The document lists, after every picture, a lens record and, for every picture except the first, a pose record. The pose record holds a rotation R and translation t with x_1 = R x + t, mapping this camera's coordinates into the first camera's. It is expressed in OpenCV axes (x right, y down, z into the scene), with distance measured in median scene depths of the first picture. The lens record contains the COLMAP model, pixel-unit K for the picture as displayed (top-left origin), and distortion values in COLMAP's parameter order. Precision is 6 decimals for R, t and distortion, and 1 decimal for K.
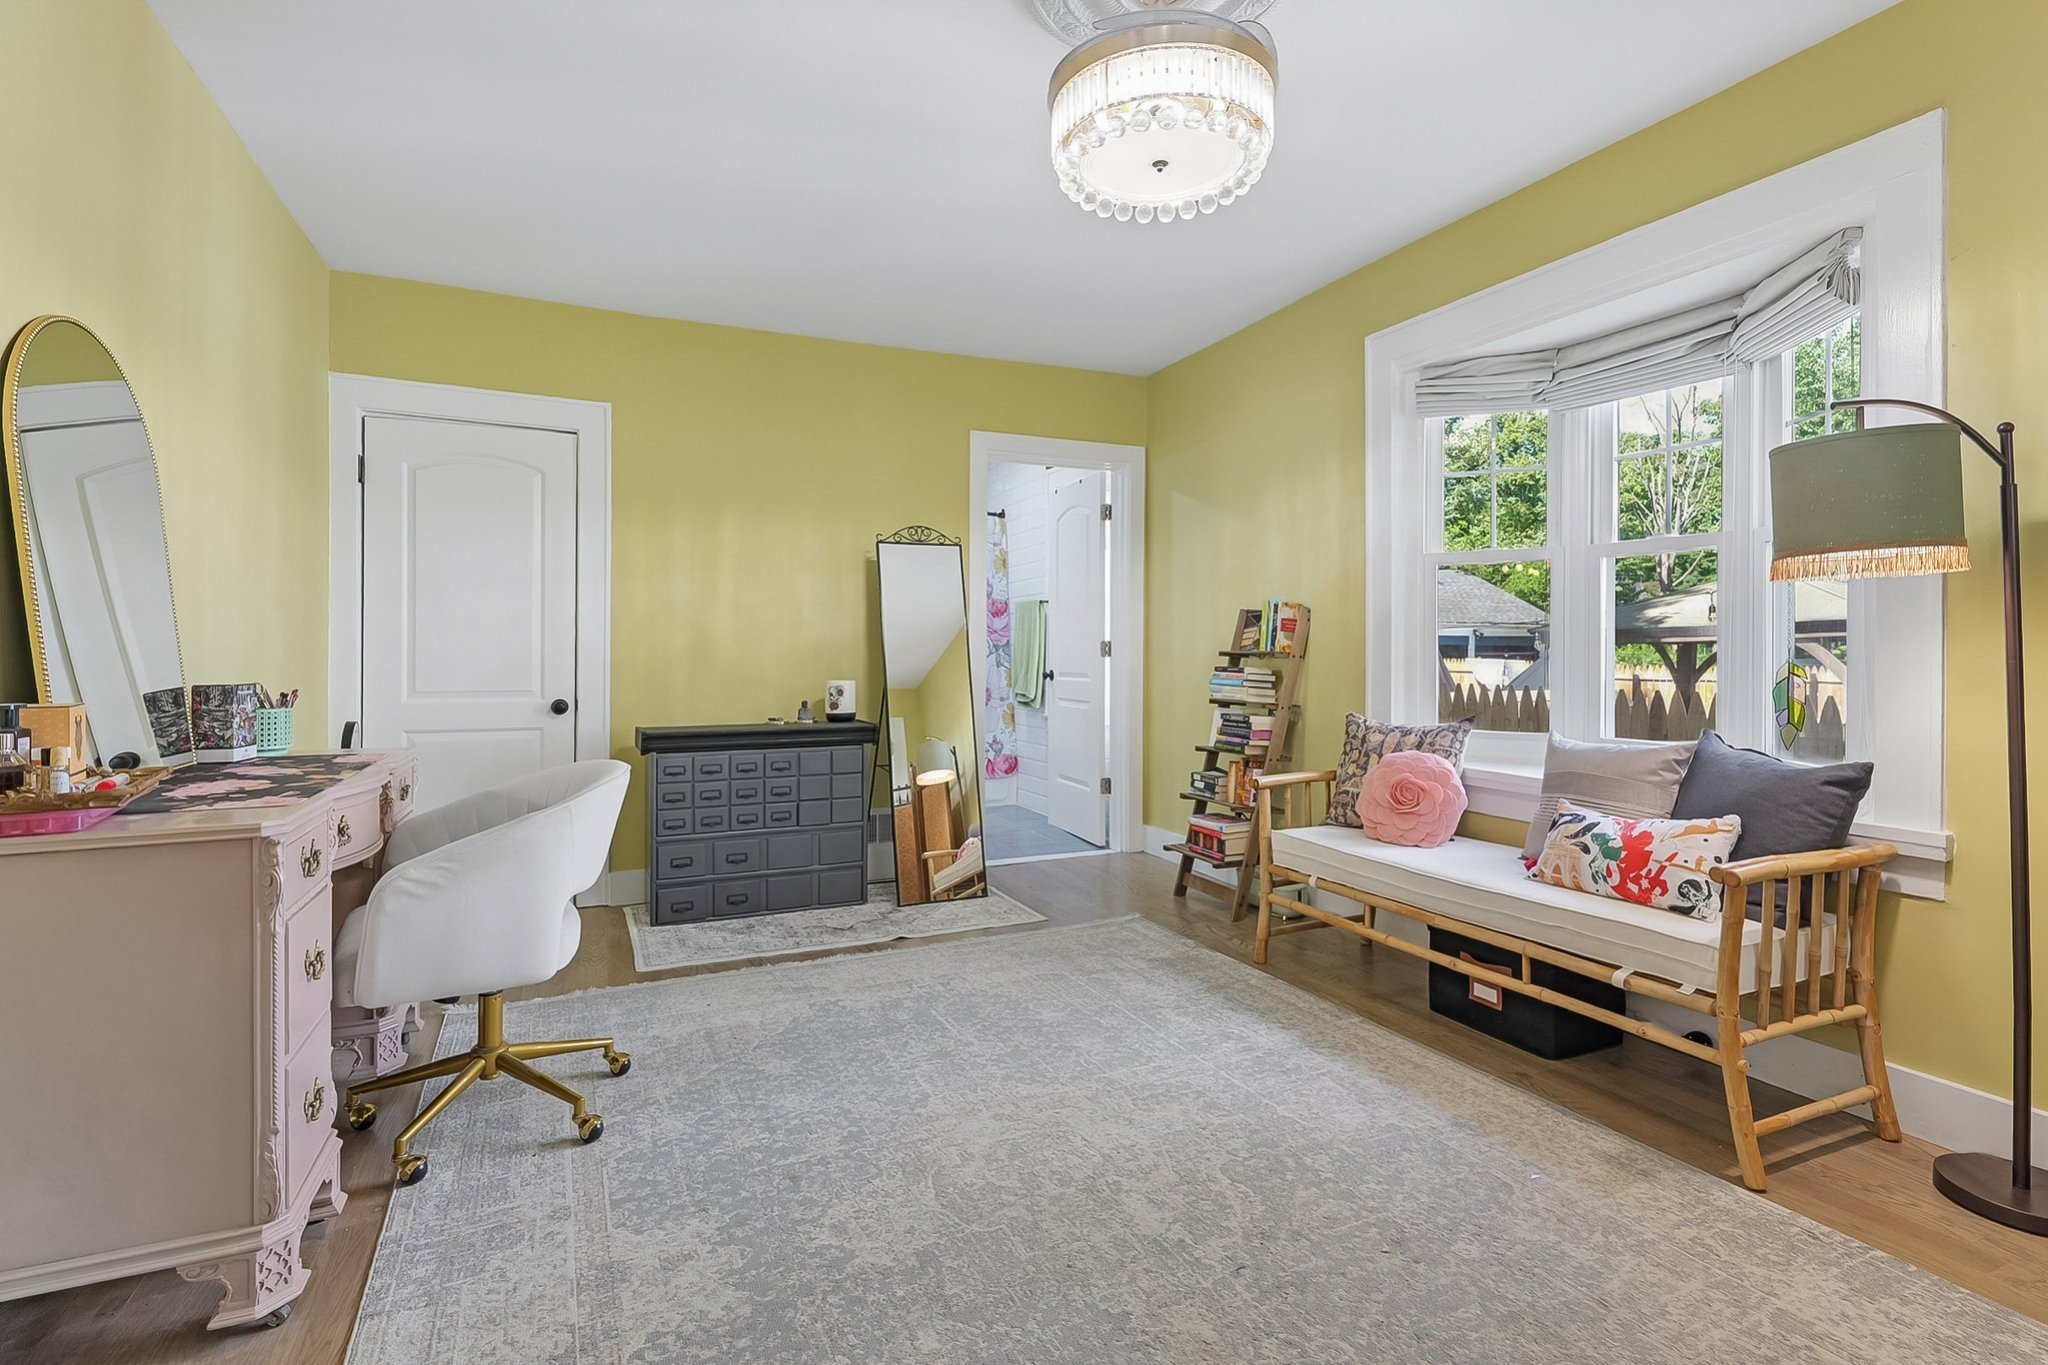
lens RADIAL K [[947.8, 0, 1032.4], [0, 947.8, 677.1], [0, 0, 1]] dist [-0.000609, 0.000159]
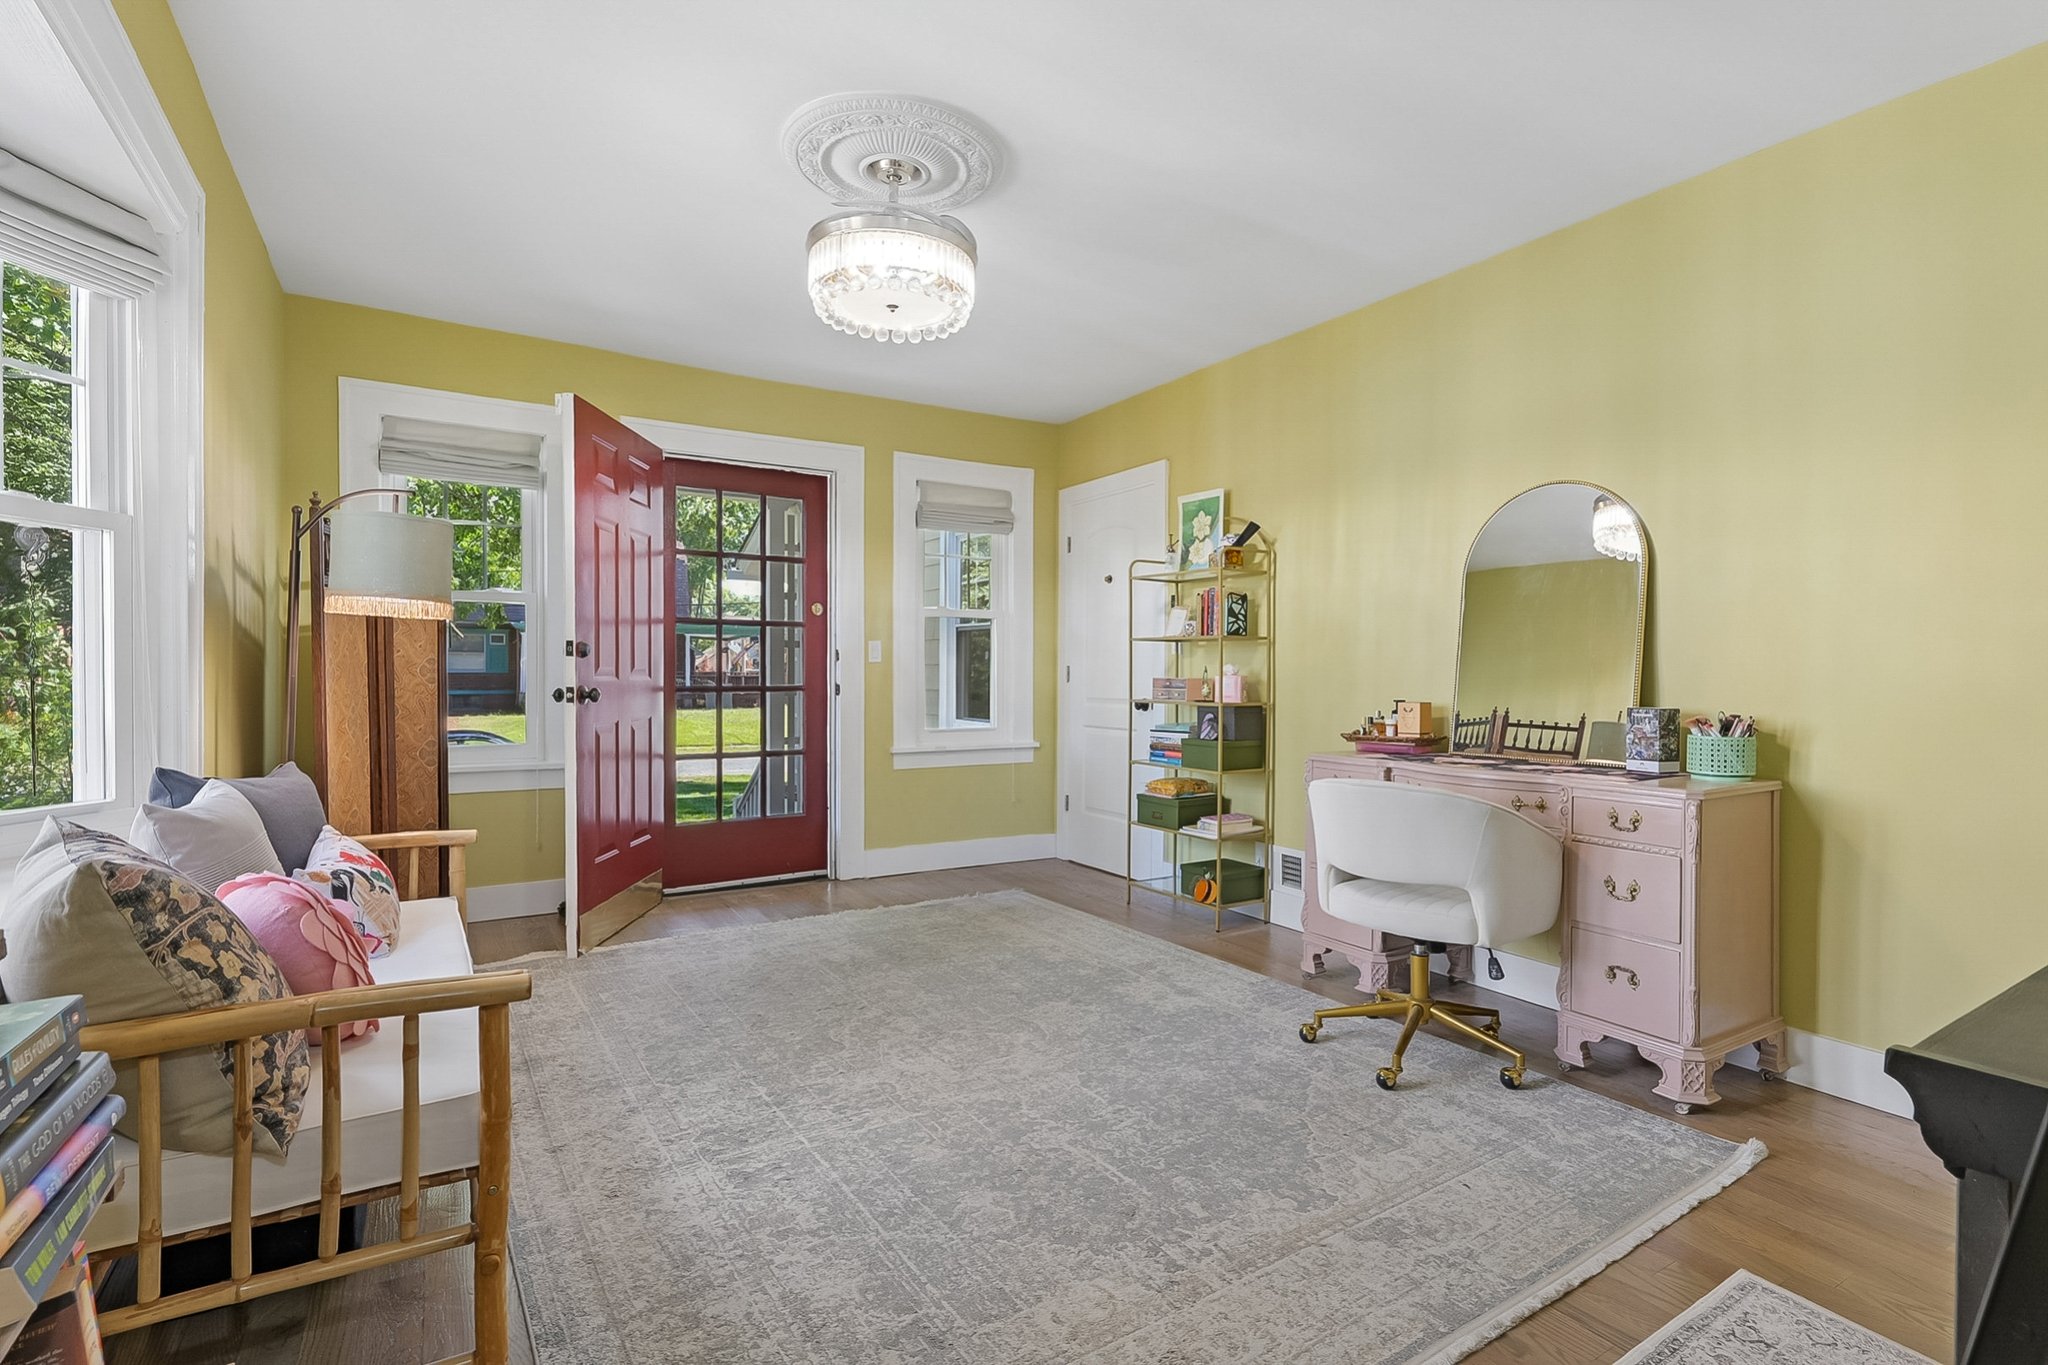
lens RADIAL K [[947.8, 0, 1032.4], [0, 947.8, 677.1], [0, 0, 1]] dist [-0.000609, 0.000159]
pose [[-0.992369, -0.006401, -0.123136, 0.080346], [-0.010439, 0.999428, 0.032180, -0.060767], [0.122860, 0.033219, -0.991868, 1.928660]]
